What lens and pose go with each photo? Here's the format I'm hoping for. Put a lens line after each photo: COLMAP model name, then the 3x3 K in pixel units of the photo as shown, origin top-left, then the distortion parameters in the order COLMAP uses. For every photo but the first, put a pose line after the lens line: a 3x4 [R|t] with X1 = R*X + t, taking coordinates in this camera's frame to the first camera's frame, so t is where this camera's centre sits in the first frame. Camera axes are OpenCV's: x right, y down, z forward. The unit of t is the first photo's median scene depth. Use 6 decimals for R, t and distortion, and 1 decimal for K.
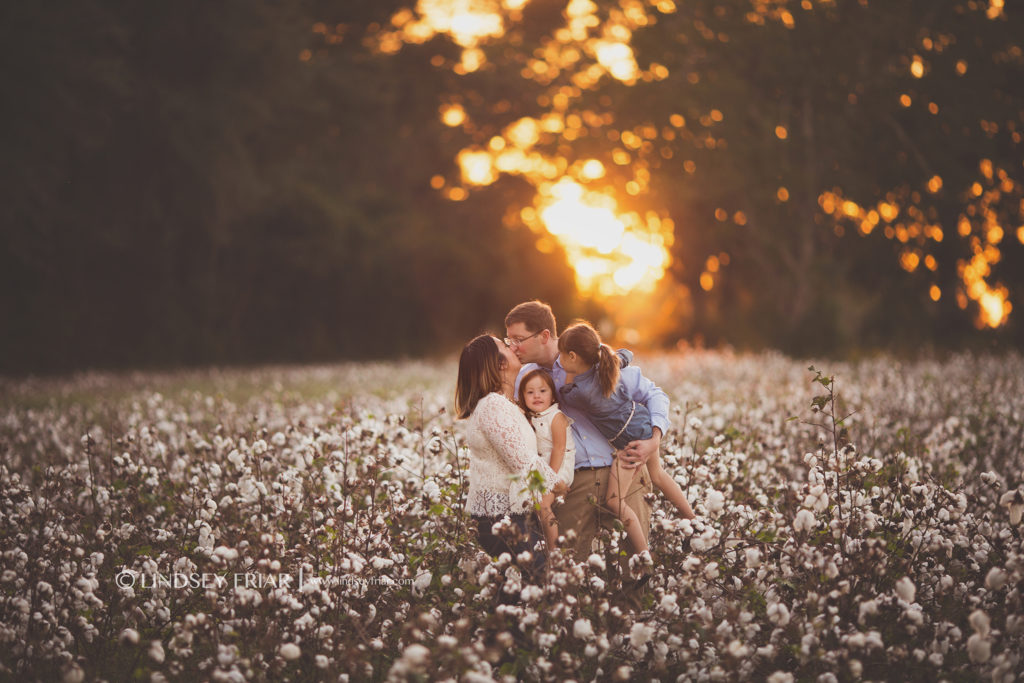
lens RADIAL K [[4039.8, 0, 512.0], [0, 4039.8, 341.5], [0, 0, 1]] dist [0.400953, 1.610976]
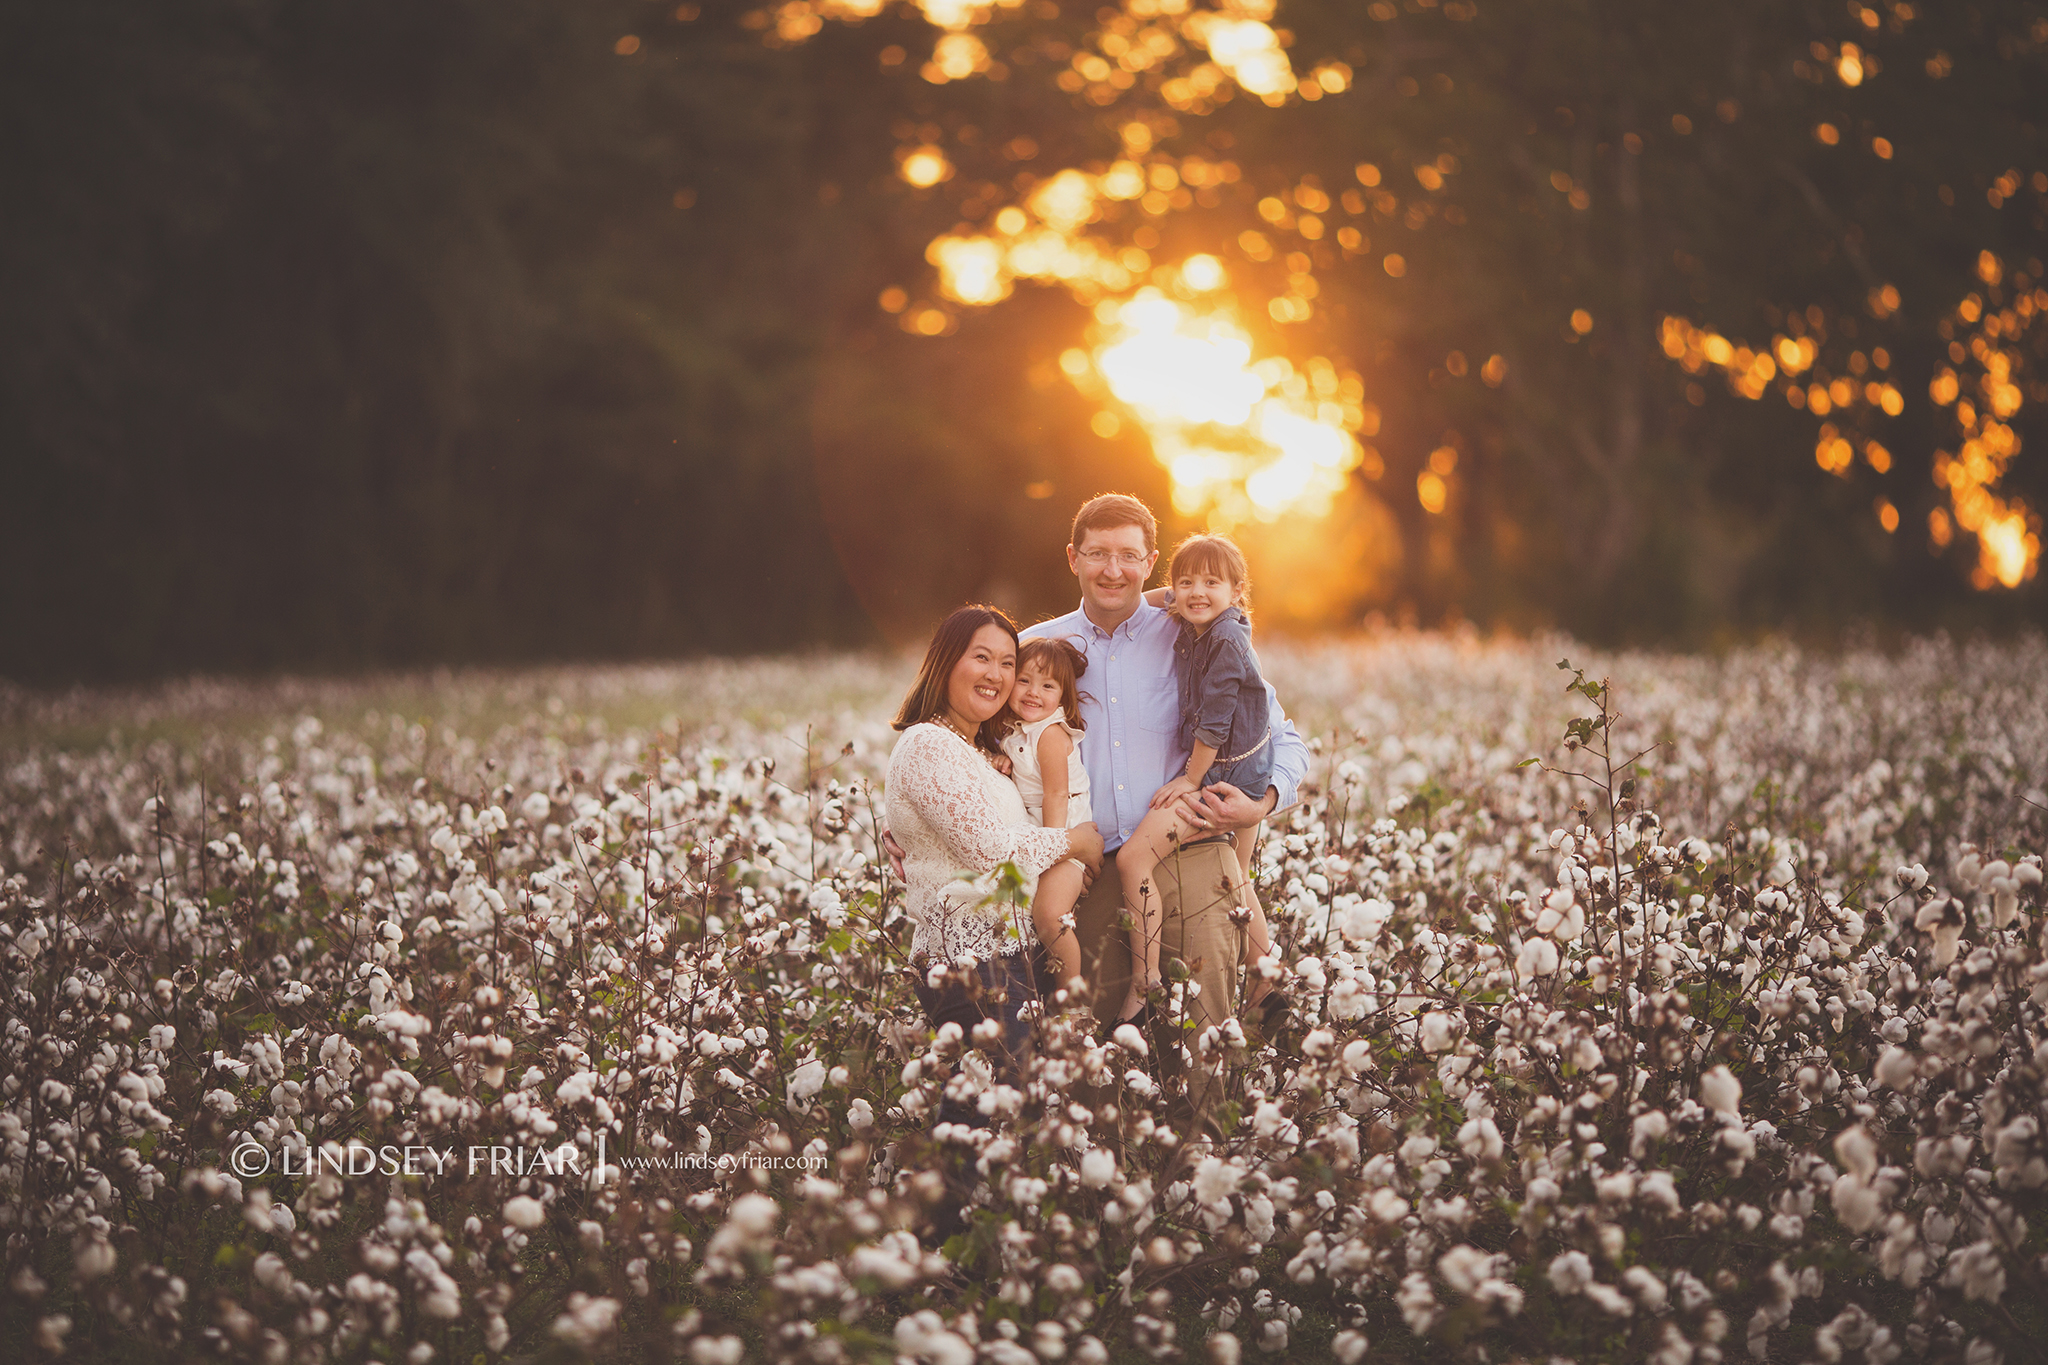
lens RADIAL K [[8079.6, 0, 1024.0], [0, 8079.6, 682.5], [0, 0, 1]] dist [0.400953, 1.610976]
pose [[0.999993, -0.002126, -0.002952, 0.007700], [0.002150, 0.999965, 0.008089, 0.000562], [0.002934, -0.008095, 0.999963, -0.019065]]
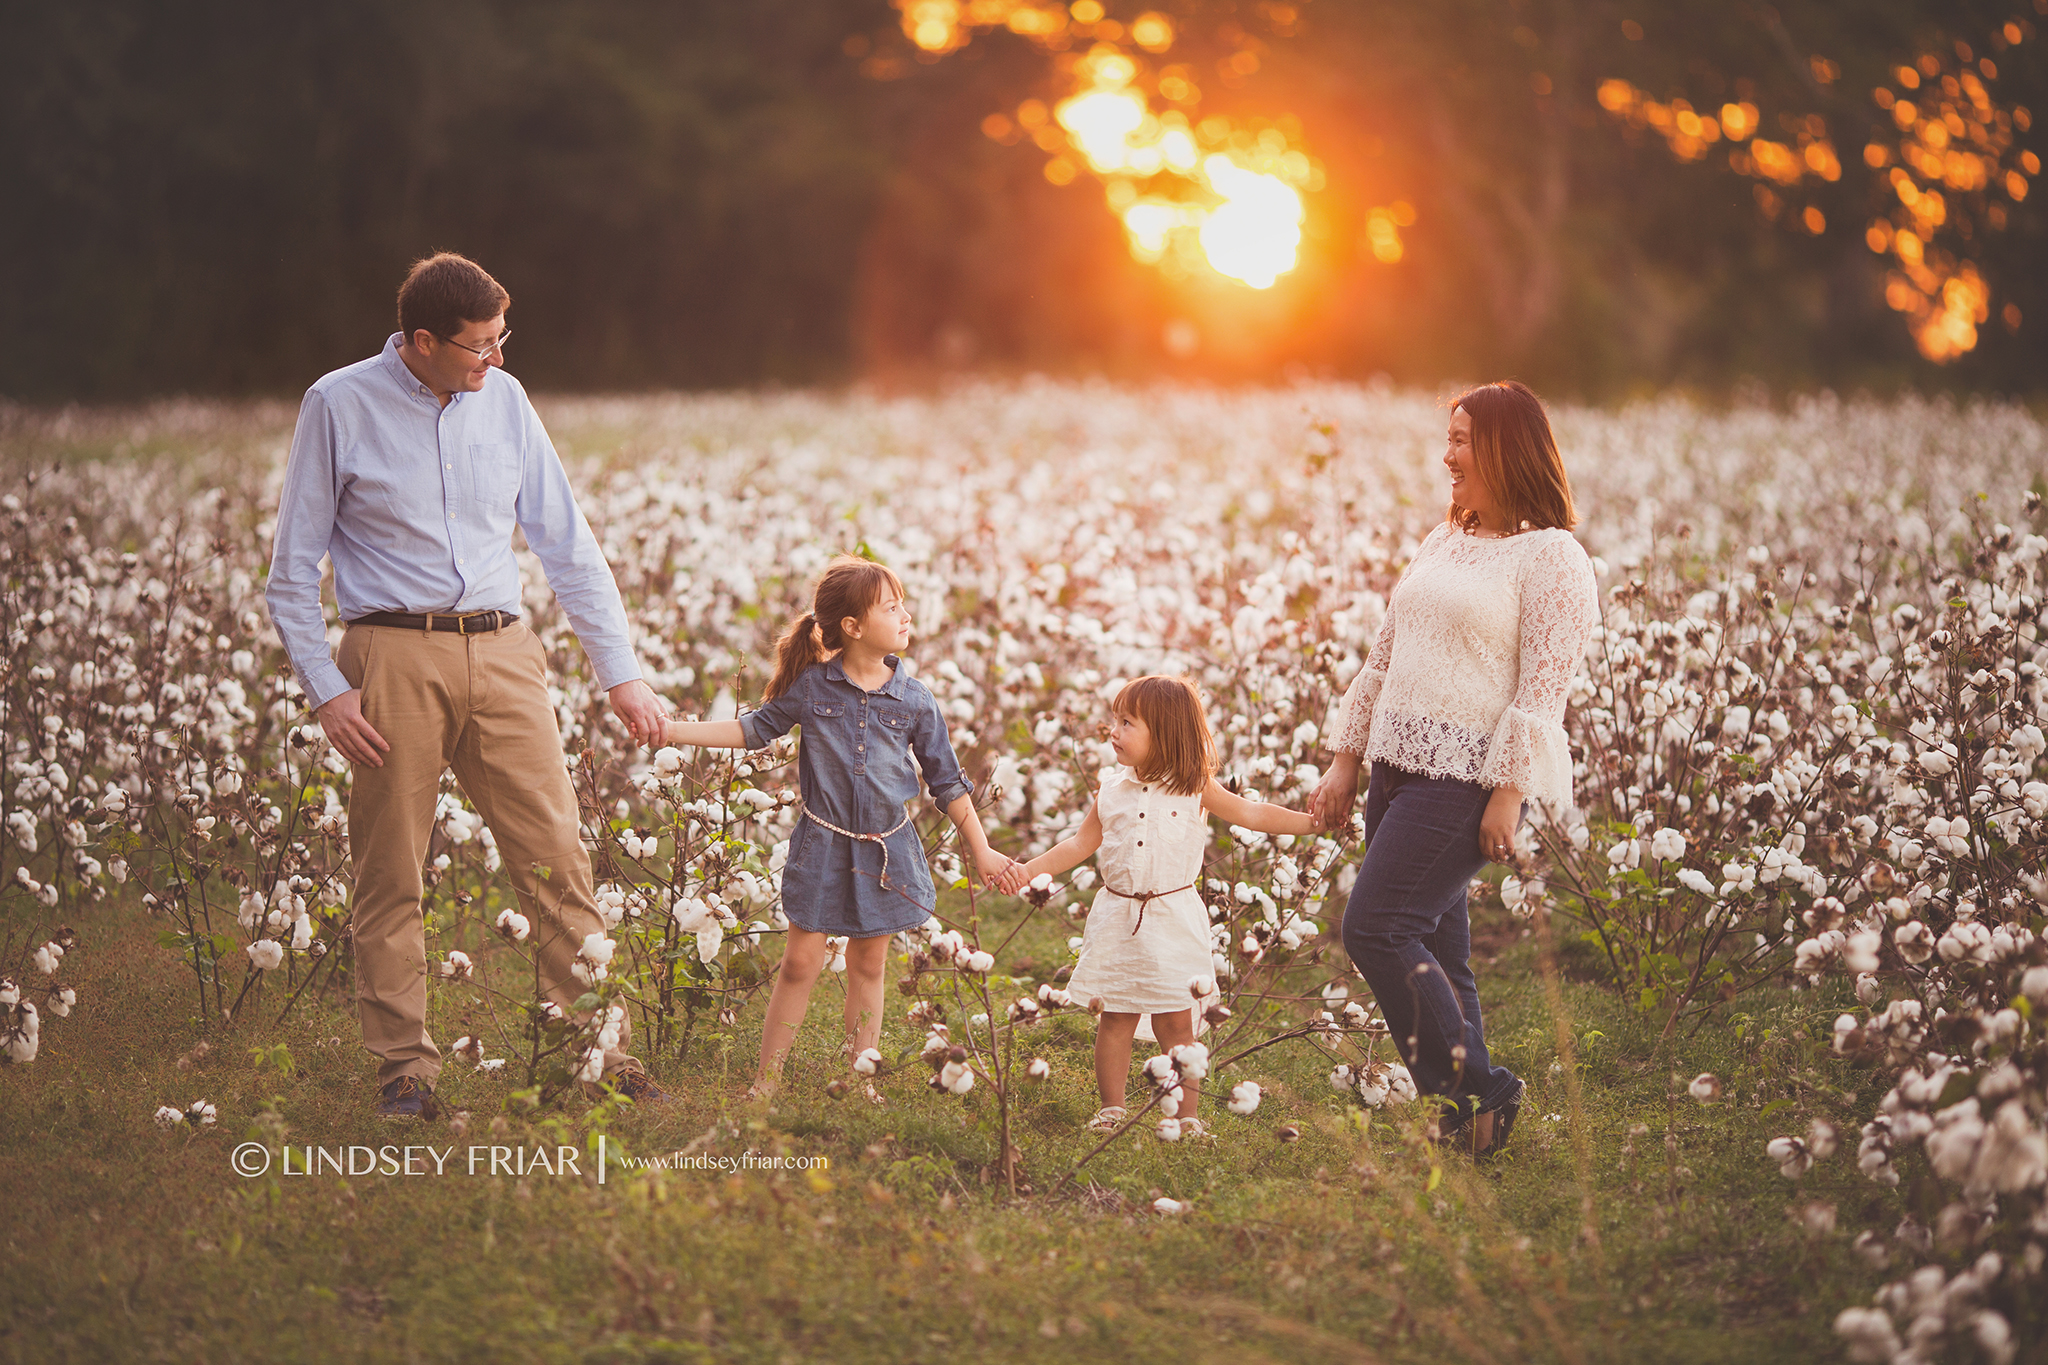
lens RADIAL K [[8079.6, 0, 1024.0], [0, 8079.6, 682.5], [0, 0, 1]] dist [0.400953, 1.610976]
pose [[0.999819, 0.018885, 0.002498, 0.022240], [-0.018970, 0.999028, 0.039787, -0.000551], [-0.001744, -0.039827, 0.999205, -0.305807]]
